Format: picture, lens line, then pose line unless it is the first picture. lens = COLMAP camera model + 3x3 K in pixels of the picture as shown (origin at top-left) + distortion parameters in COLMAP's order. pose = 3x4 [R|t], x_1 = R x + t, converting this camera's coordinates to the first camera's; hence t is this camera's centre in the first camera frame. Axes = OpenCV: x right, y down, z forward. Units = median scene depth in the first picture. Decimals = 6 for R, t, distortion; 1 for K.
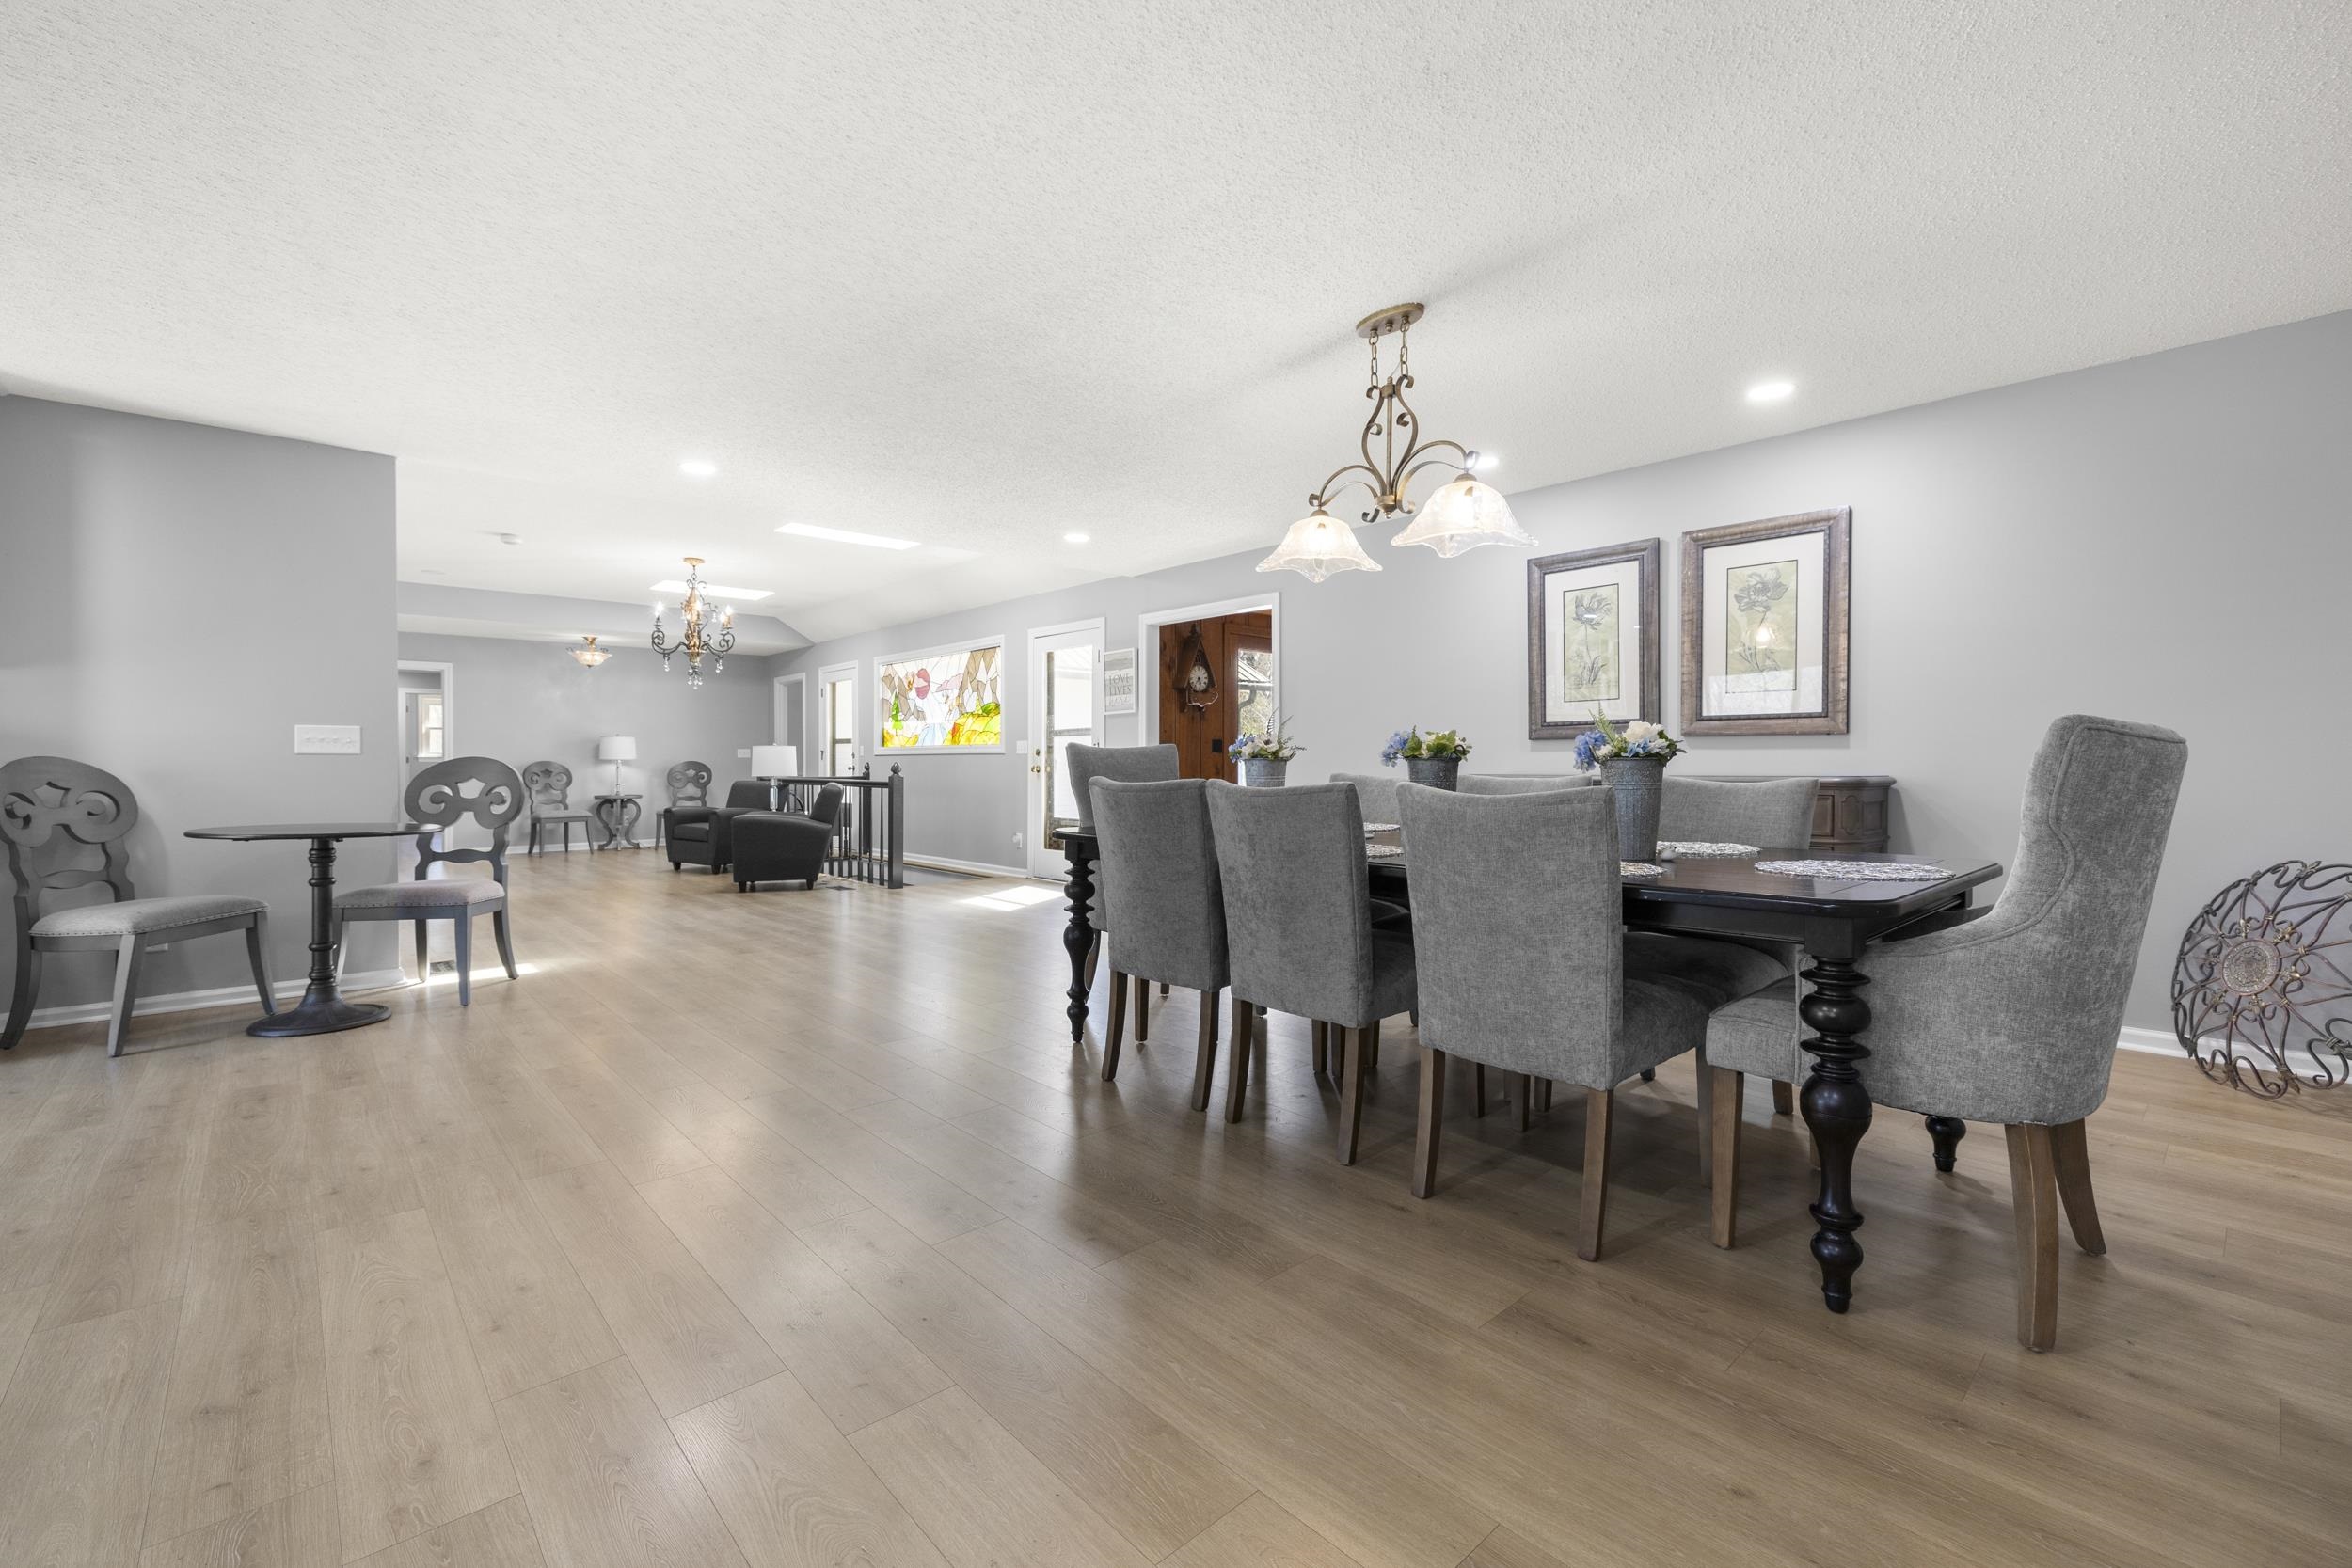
lens RADIAL K [[999.7, 0, 1162.1], [0, 999.7, 767.6], [0, 0, 1]] dist [0.001391, 0.000033]
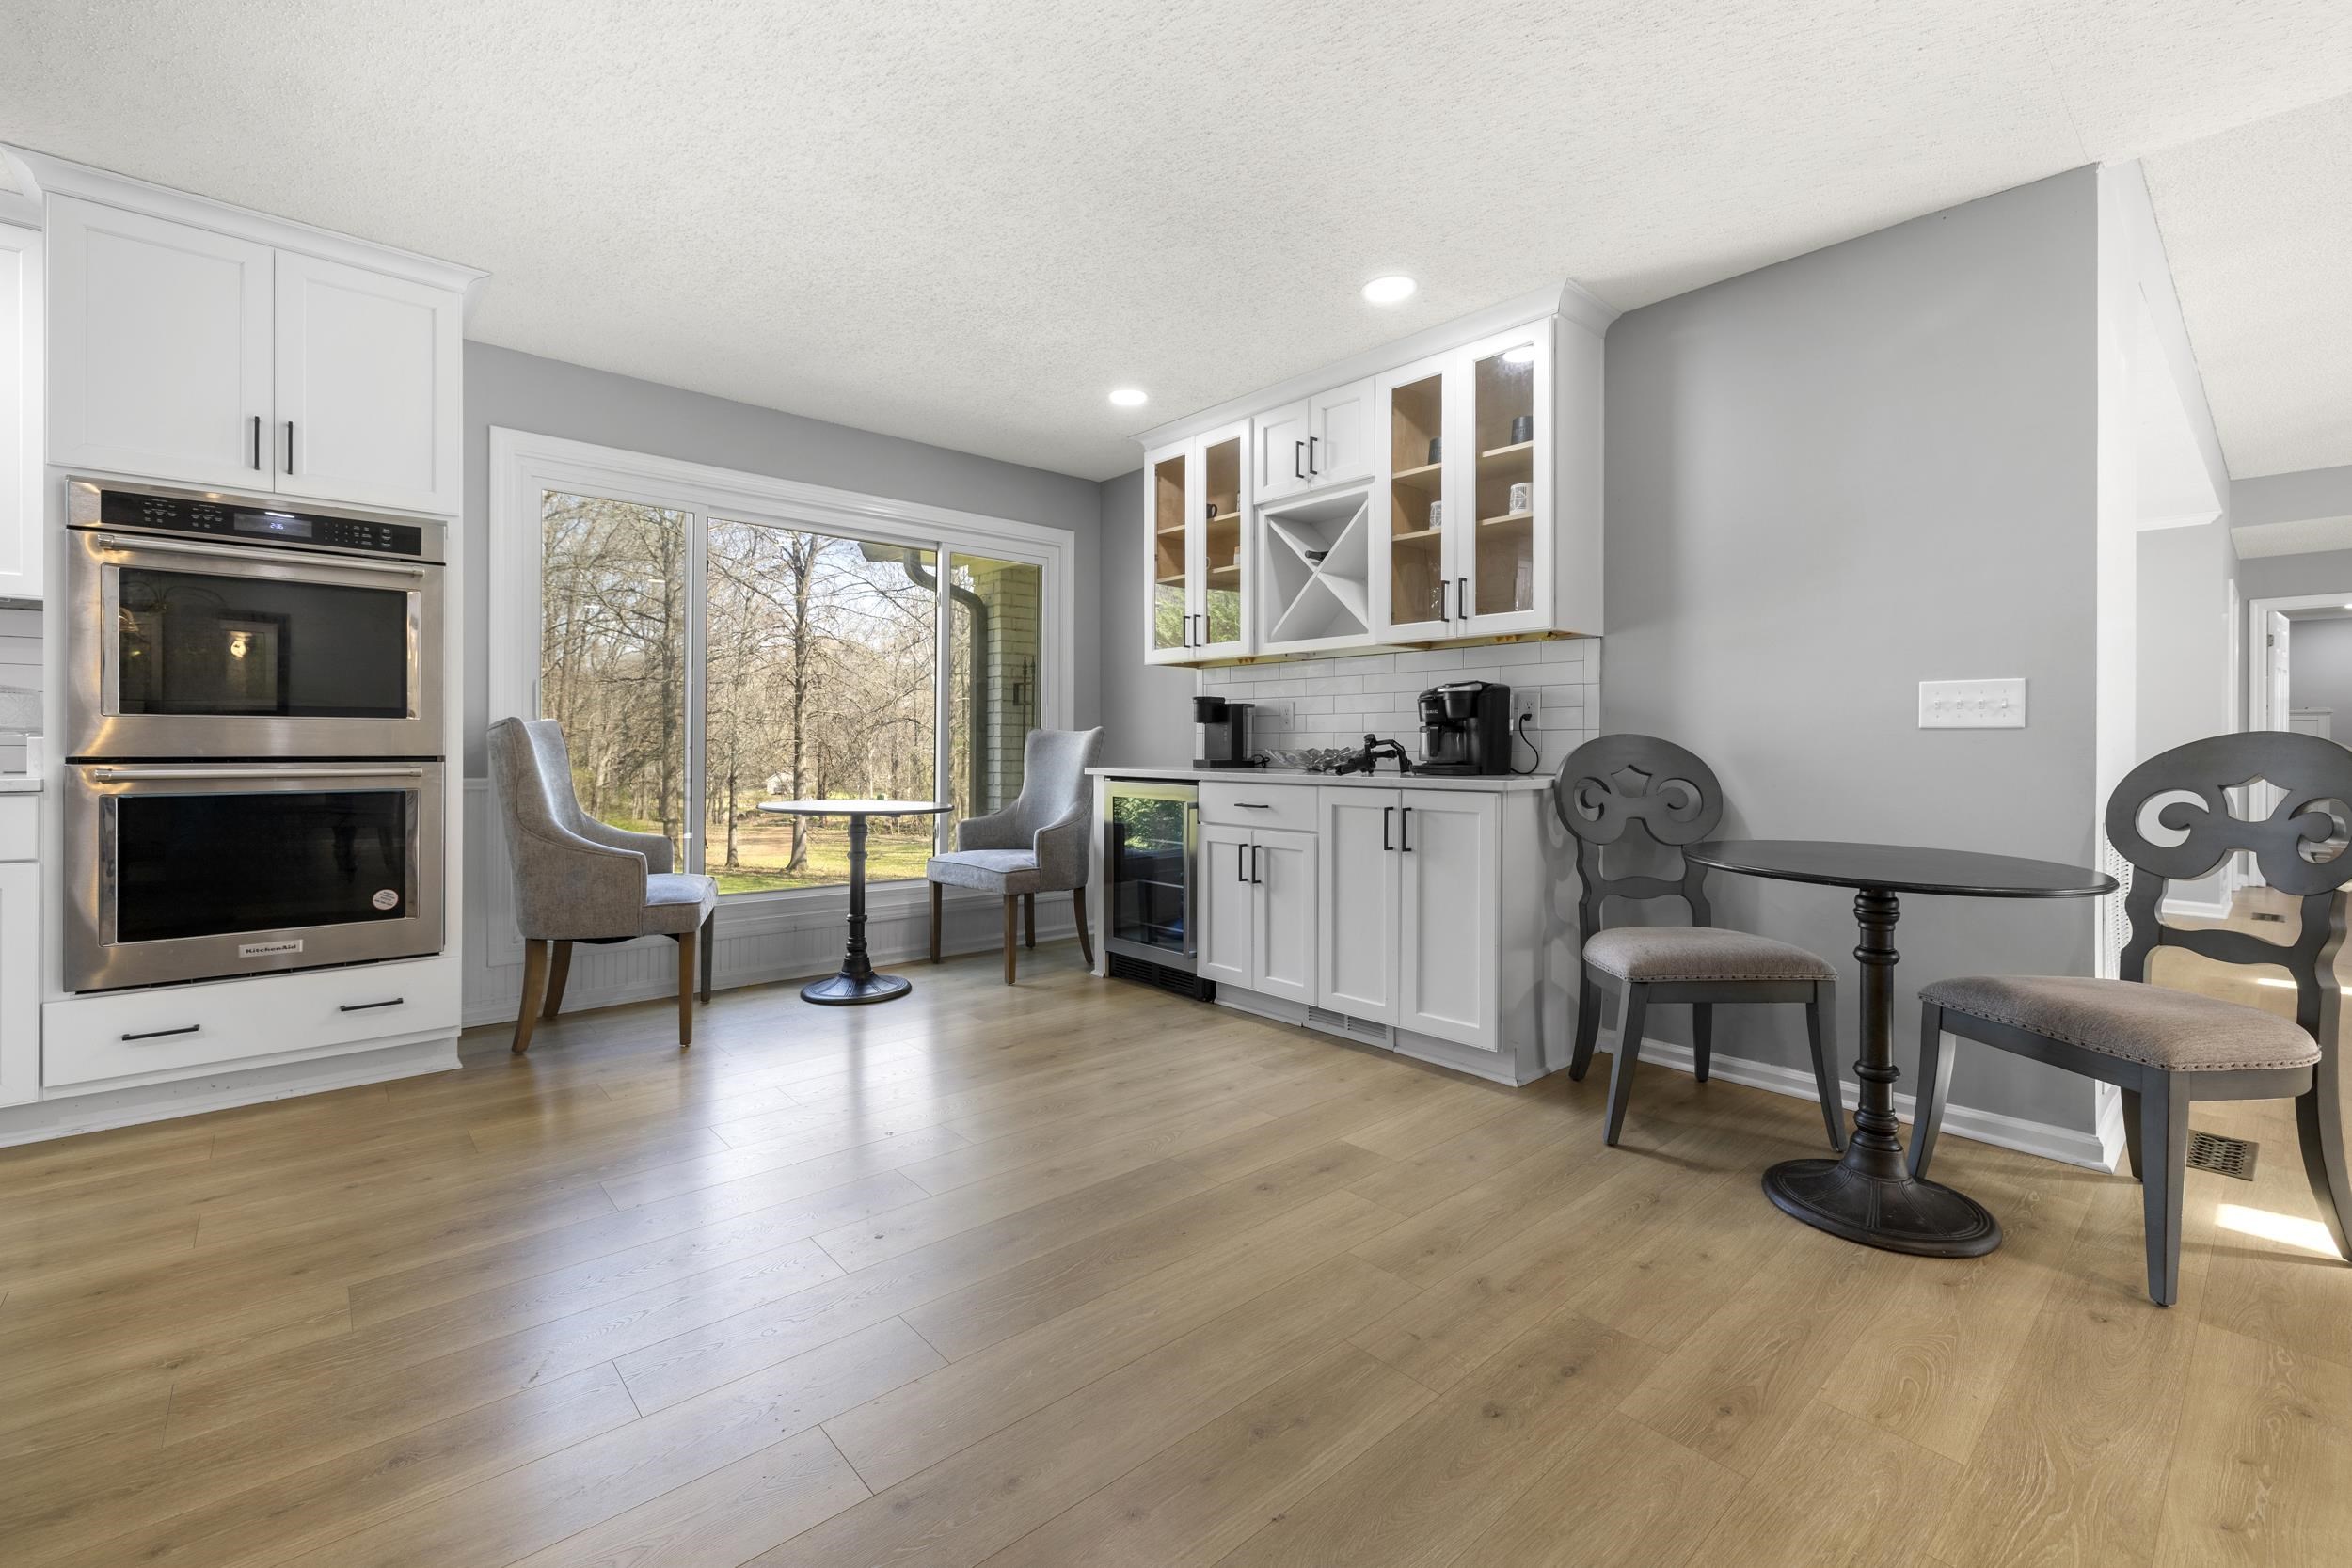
lens RADIAL K [[1015.3, 0, 1168.4], [0, 1015.3, 740.2], [0, 0, 1]] dist [-0.000045, -0.000109]
pose [[0.005002, 0.000165, -0.999987, -0.277948], [-0.009545, 0.999954, 0.000117, -0.001998], [0.999942, 0.009545, 0.005004, 0.603576]]
